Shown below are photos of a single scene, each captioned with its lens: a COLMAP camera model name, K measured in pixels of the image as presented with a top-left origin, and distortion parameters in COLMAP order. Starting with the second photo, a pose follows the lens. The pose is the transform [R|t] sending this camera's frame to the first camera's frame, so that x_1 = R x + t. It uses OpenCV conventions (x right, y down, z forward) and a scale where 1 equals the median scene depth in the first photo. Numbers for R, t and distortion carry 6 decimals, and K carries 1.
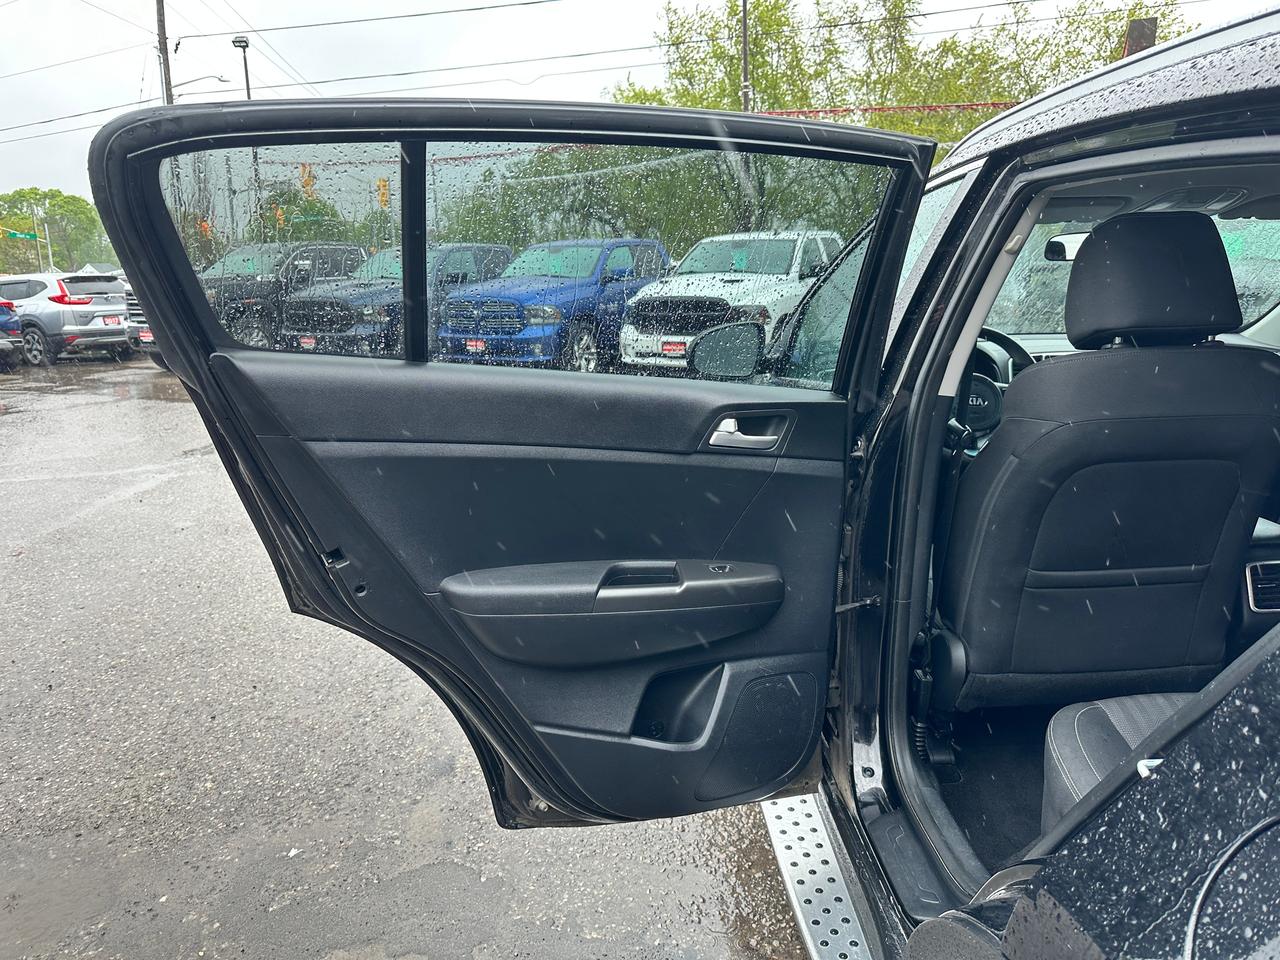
lens RADIAL K [[890.4, 0, 629.0], [0, 890.4, 480.8], [0, 0, 1]] dist [0.020887, -0.027799]
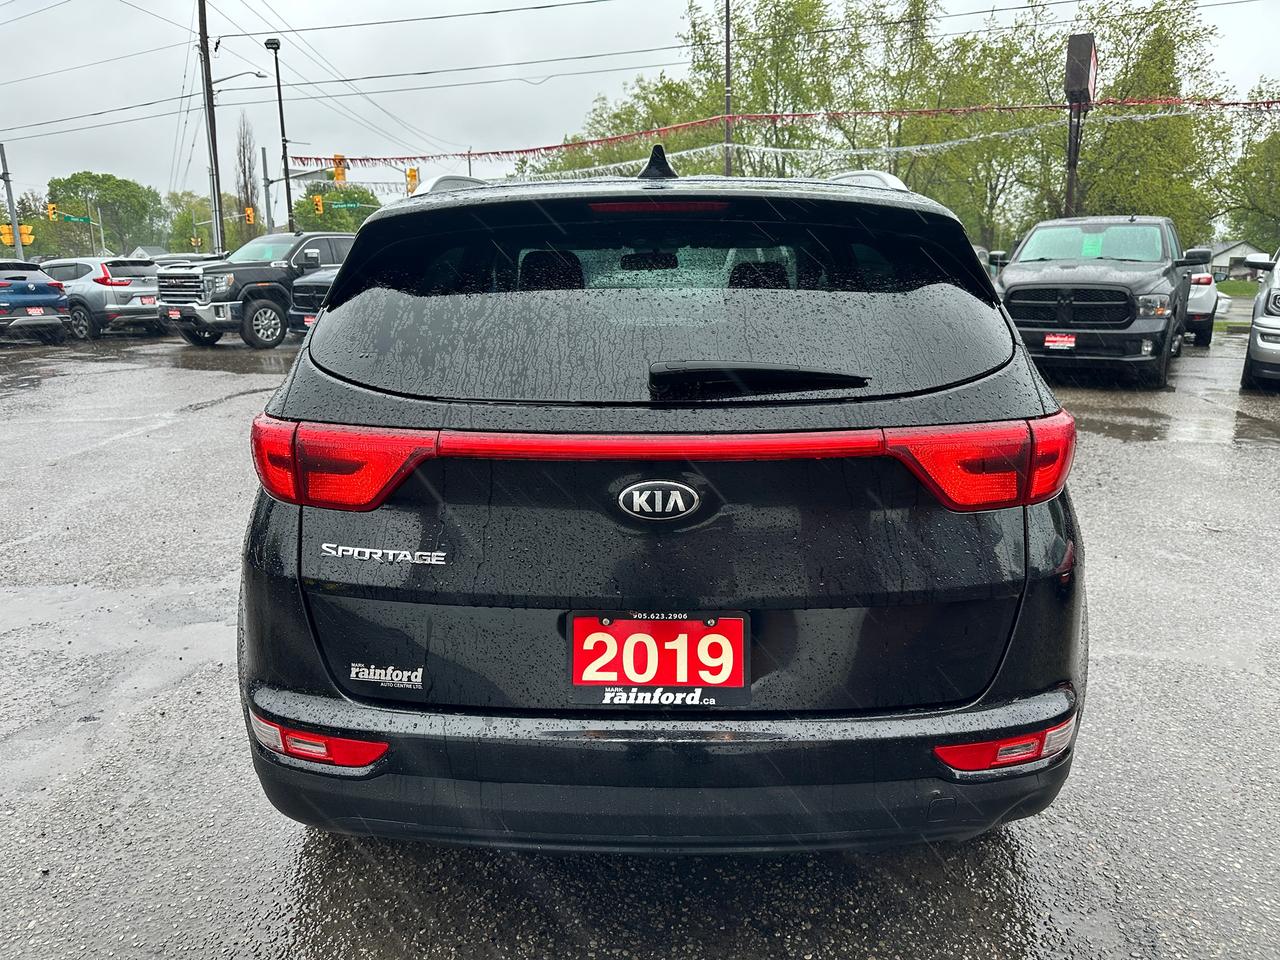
lens RADIAL K [[890.4, 0, 632.0], [0, 890.4, 483.2], [0, 0, 1]] dist [0.020887, -0.027799]
pose [[0.999012, 0.021774, -0.038750, 0.089468], [-0.021194, 0.999658, 0.015305, 0.023424], [0.039070, -0.014468, 0.999132, -0.118230]]
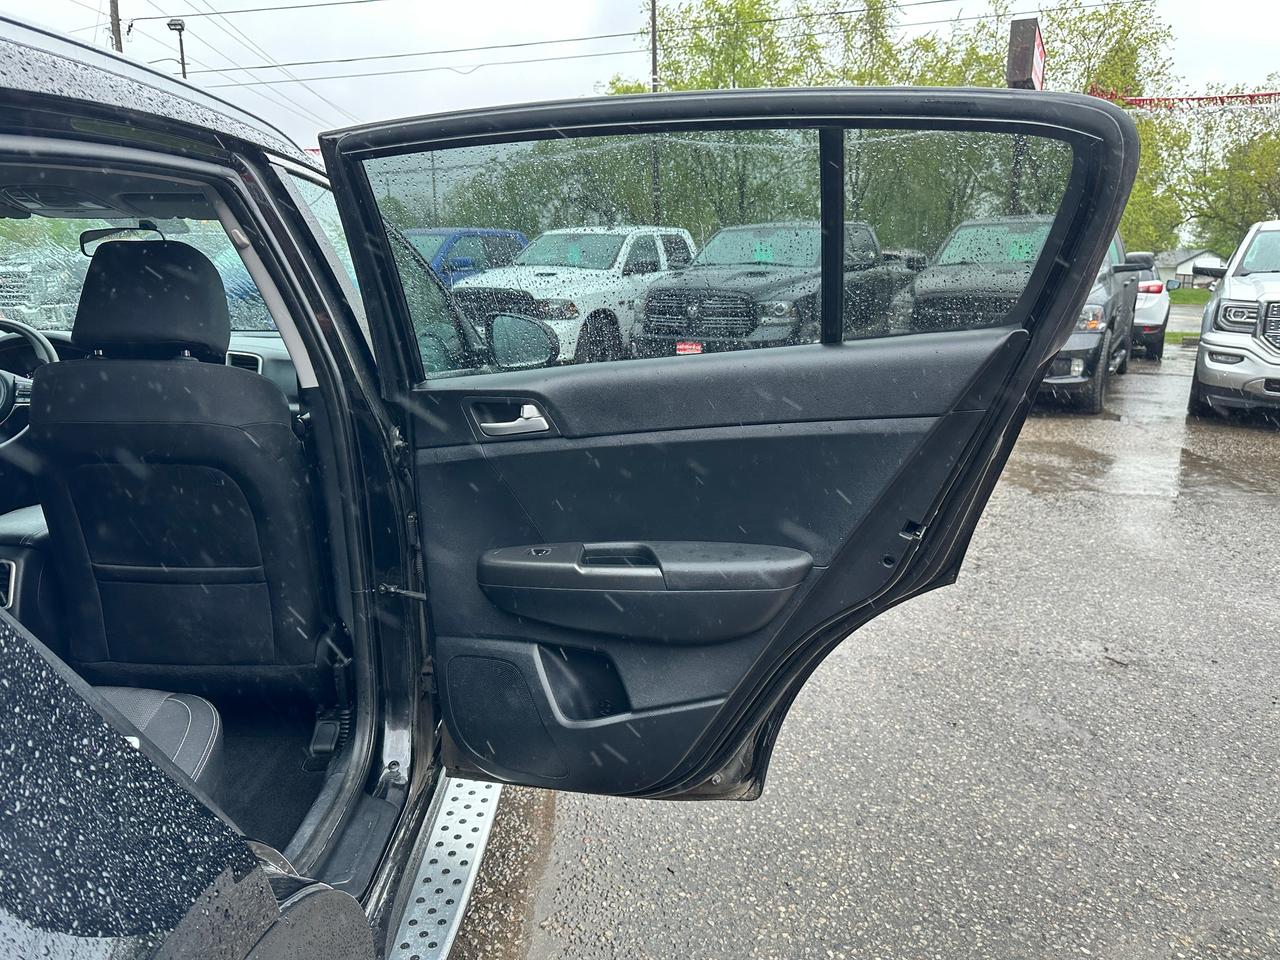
lens RADIAL K [[890.4, 0, 642.3], [0, 890.4, 479.3], [0, 0, 1]] dist [0.020887, -0.027799]
pose [[0.999748, 0.022121, -0.003915, 0.173177], [-0.022092, 0.999728, 0.007425, -0.002773], [0.004078, -0.007337, 0.999965, -0.002742]]
